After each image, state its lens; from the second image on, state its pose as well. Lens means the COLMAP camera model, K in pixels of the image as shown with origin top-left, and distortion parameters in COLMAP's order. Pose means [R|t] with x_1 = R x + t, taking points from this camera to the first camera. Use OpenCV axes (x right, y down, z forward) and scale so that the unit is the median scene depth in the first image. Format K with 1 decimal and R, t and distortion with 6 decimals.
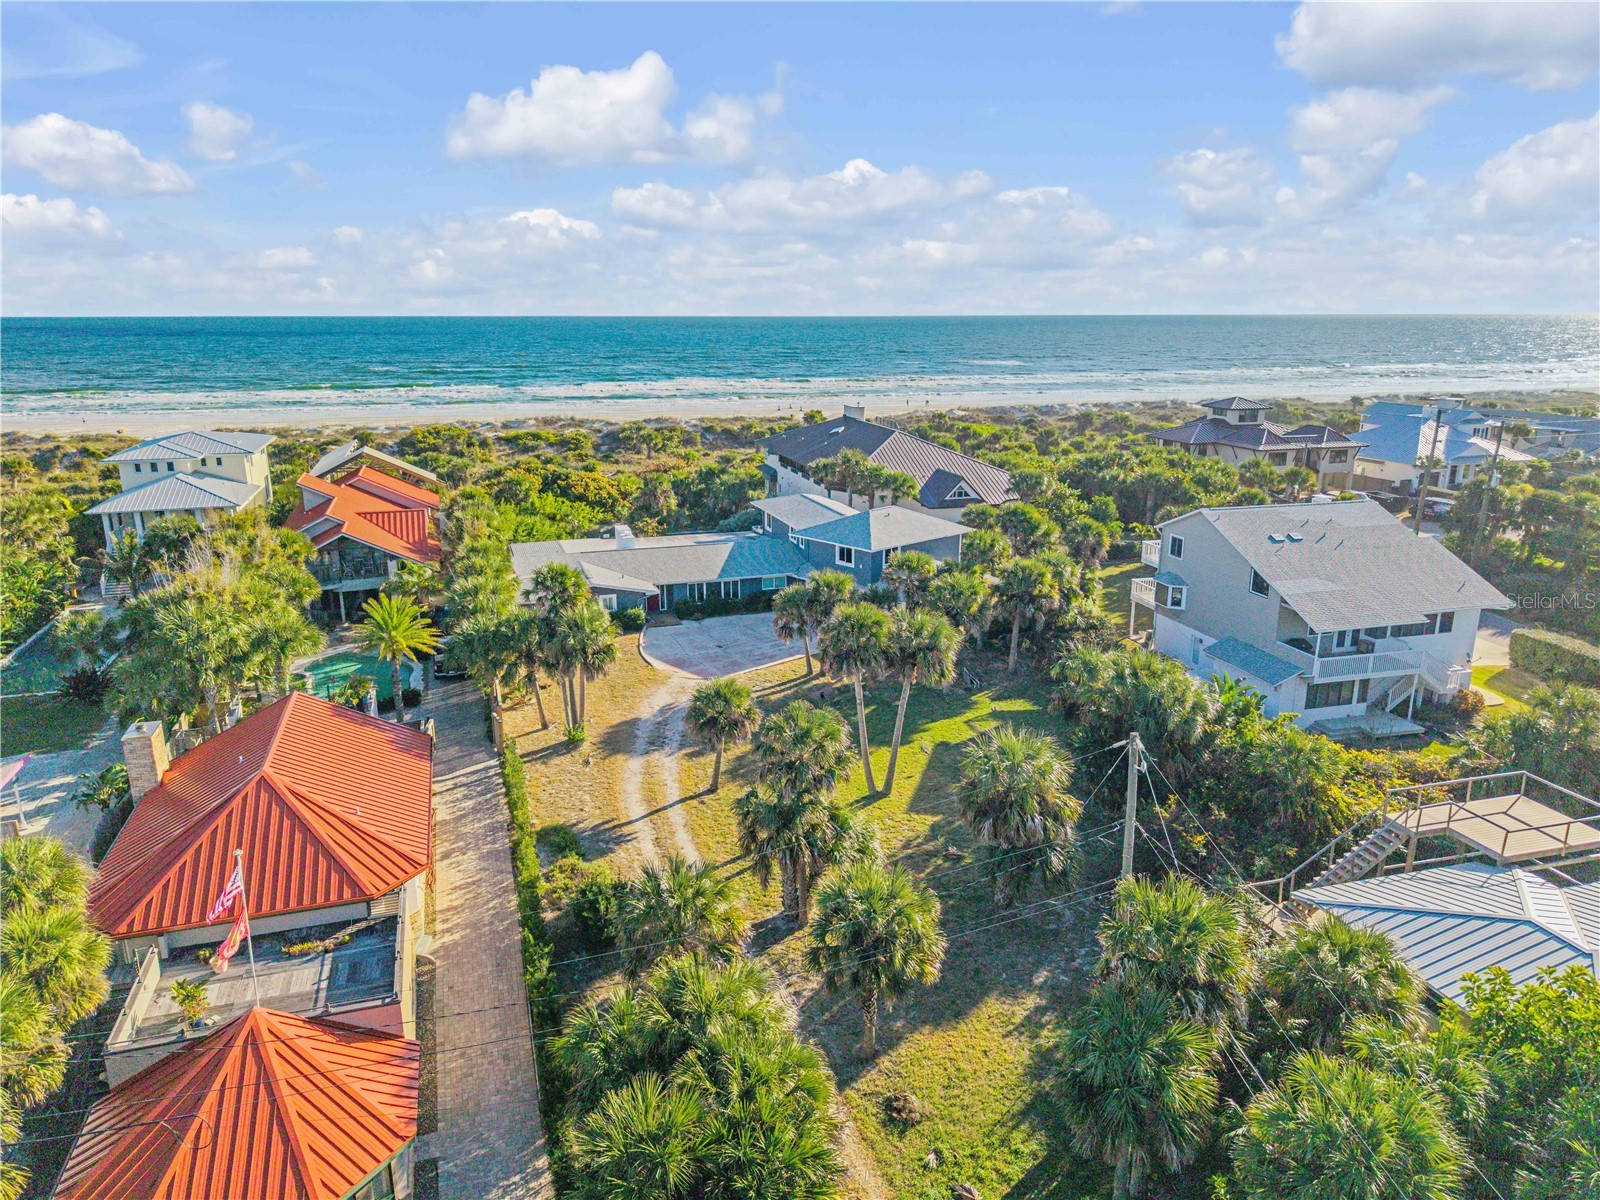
lens RADIAL K [[1077.2, 0, 800.0], [0, 1077.2, 600.0], [0, 0, 1]] dist [-0.001057, -0.005000]
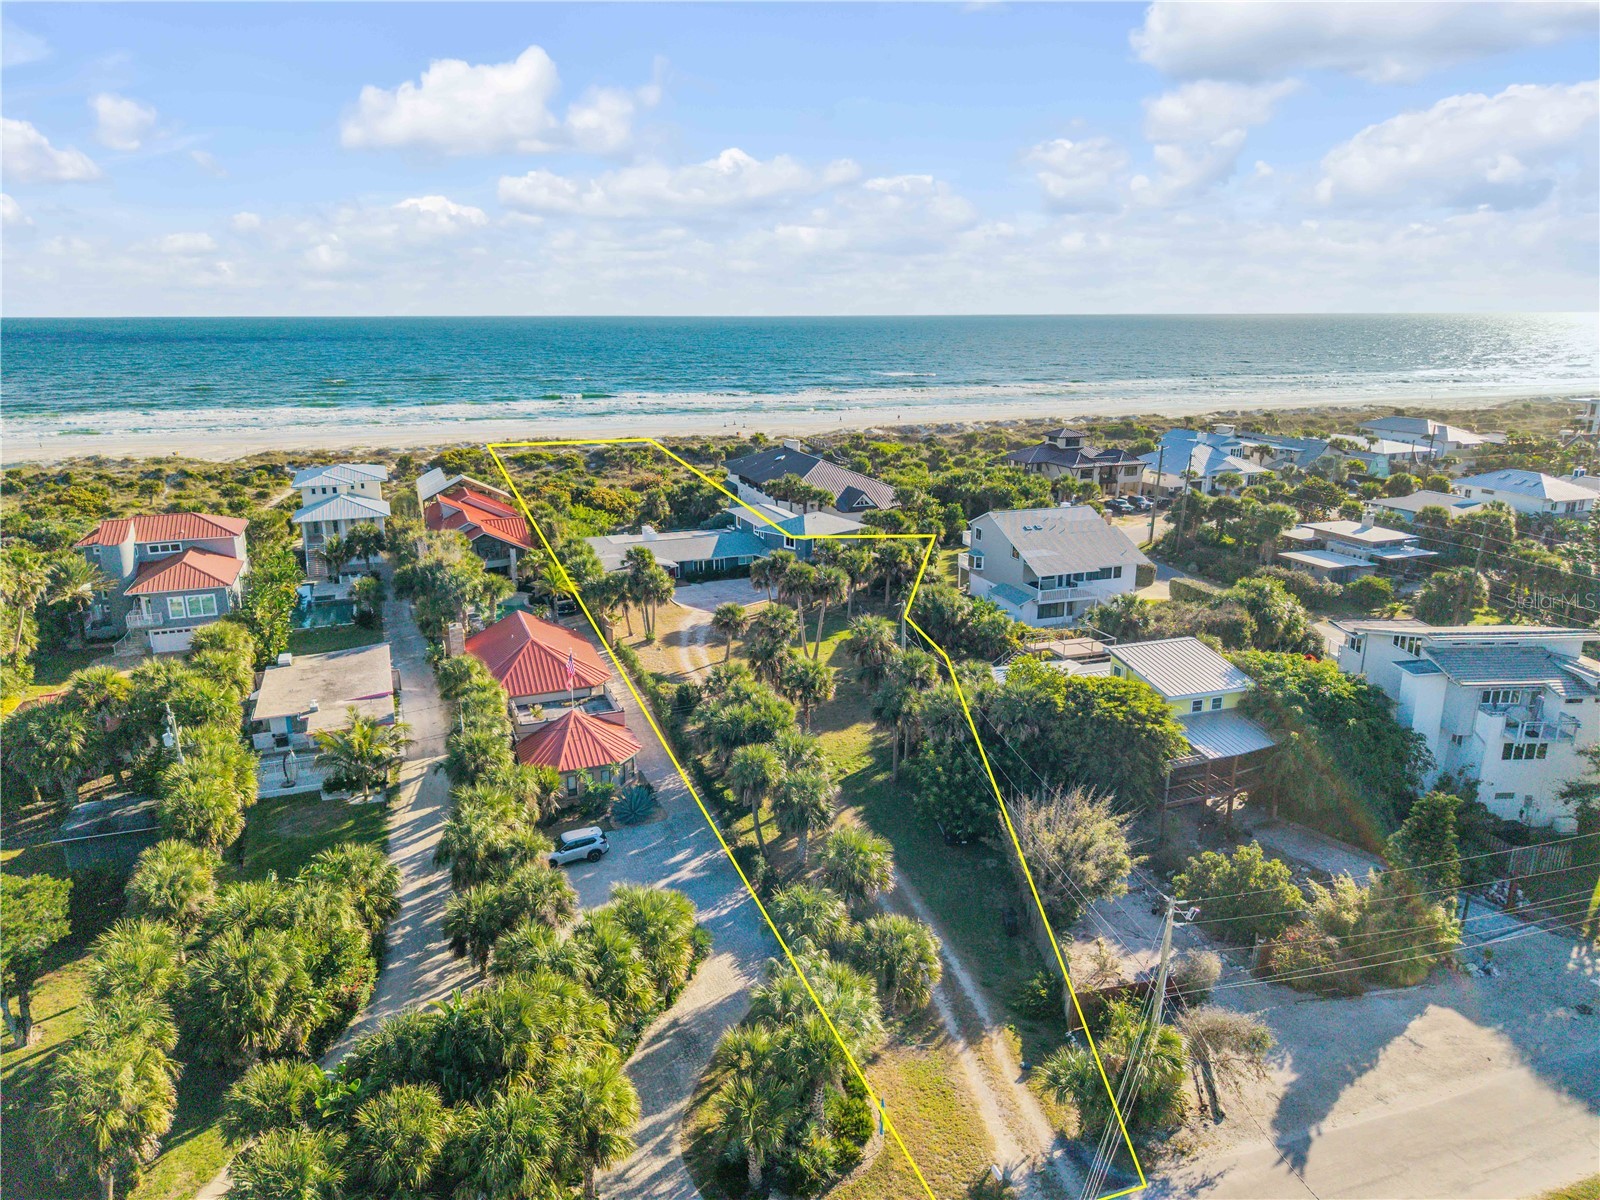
lens RADIAL K [[1079.1, 0, 804.1], [0, 1079.1, 597.4], [0, 0, 1]] dist [0.011056, -0.005844]
pose [[0.997854, -0.017035, 0.063231, -0.034385], [0.017143, 0.999852, -0.001155, 0.037376], [-0.063202, 0.002237, 0.997998, -0.538473]]
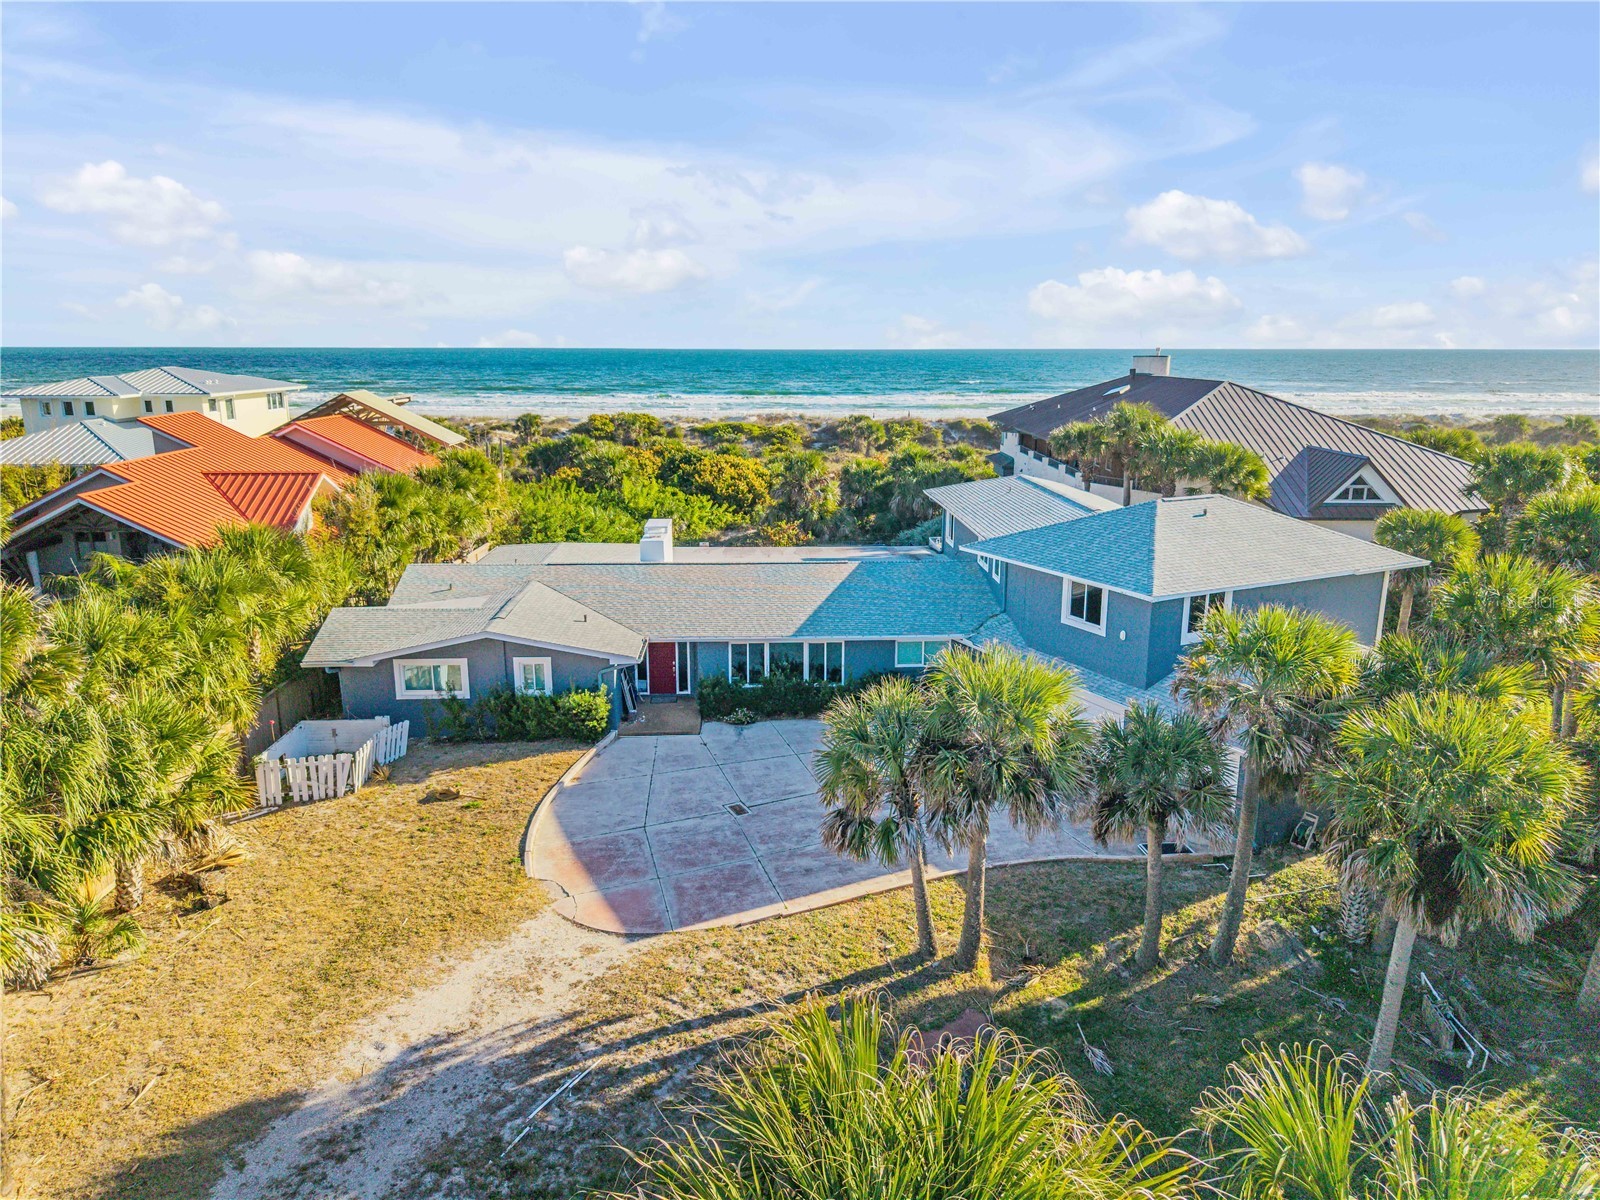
lens RADIAL K [[1071.8, 0, 796.5], [0, 1071.8, 599.4], [0, 0, 1]] dist [0.035321, -0.041587]
pose [[0.961451, 0.064326, -0.267347, 0.037063], [-0.072379, 0.997169, -0.020368, -0.022185], [0.265280, 0.038933, 0.963385, 0.468356]]
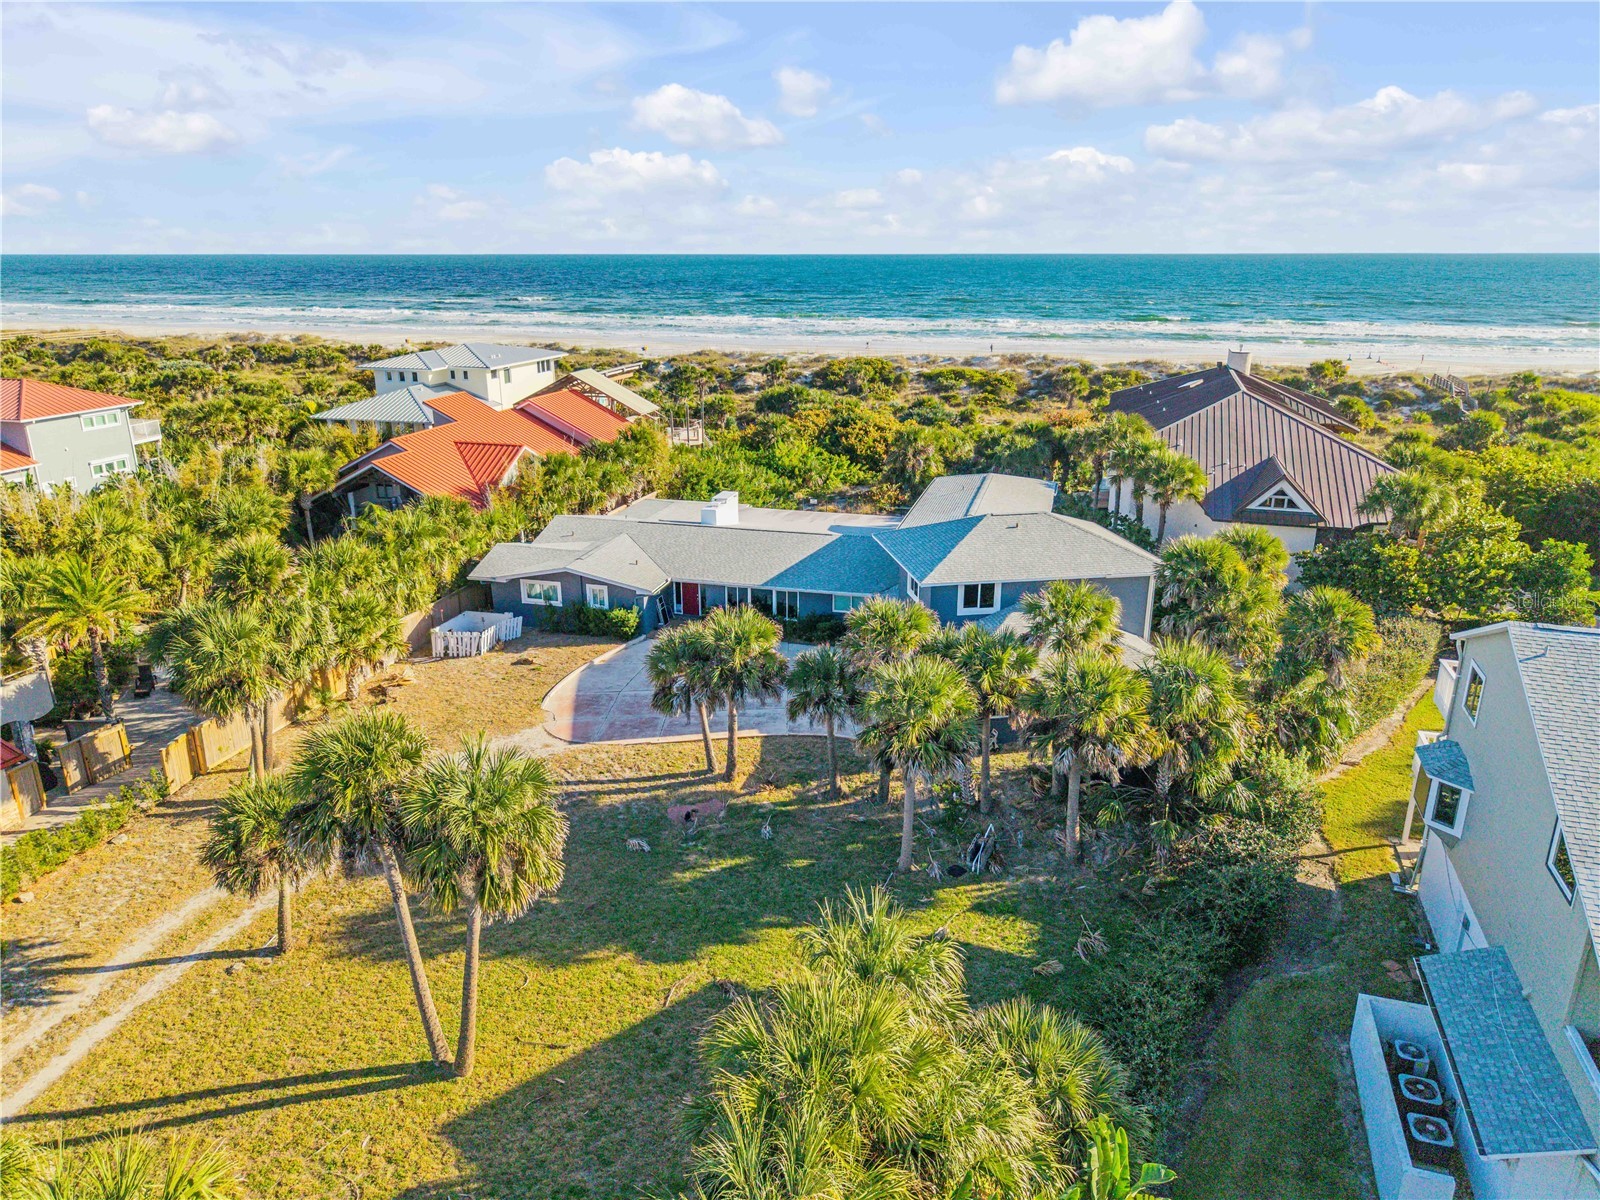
lens RADIAL K [[1071.8, 0, 796.5], [0, 1071.8, 599.4], [0, 0, 1]] dist [0.035321, -0.041587]
pose [[0.836120, 0.167277, -0.522419, 0.249471], [-0.139910, 0.985903, 0.091759, -0.063944], [0.530404, -0.003630, 0.847737, 0.359293]]
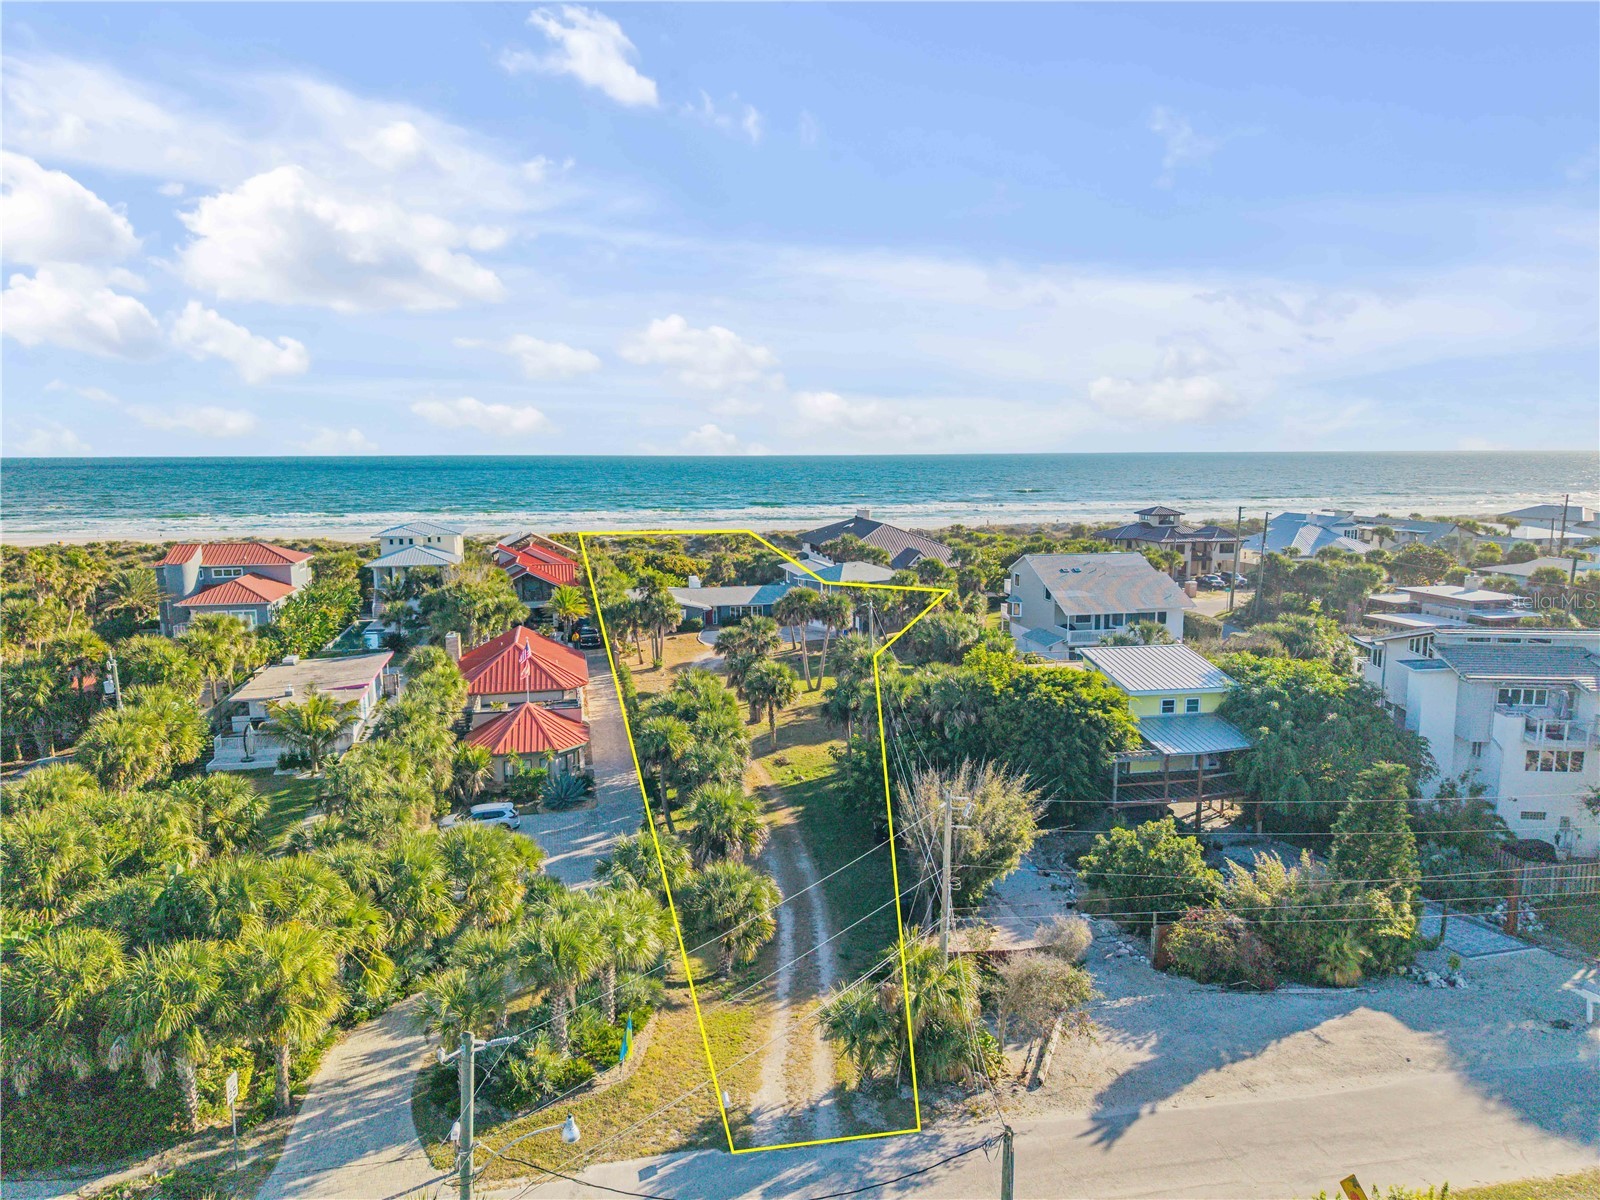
lens RADIAL K [[1079.1, 0, 804.1], [0, 1079.1, 597.4], [0, 0, 1]] dist [0.011056, -0.005844]
pose [[0.996214, 0.009994, -0.086353, 0.121347], [-0.020736, 0.992014, -0.124411, 0.141457], [0.084420, 0.125731, 0.988466, -0.497983]]
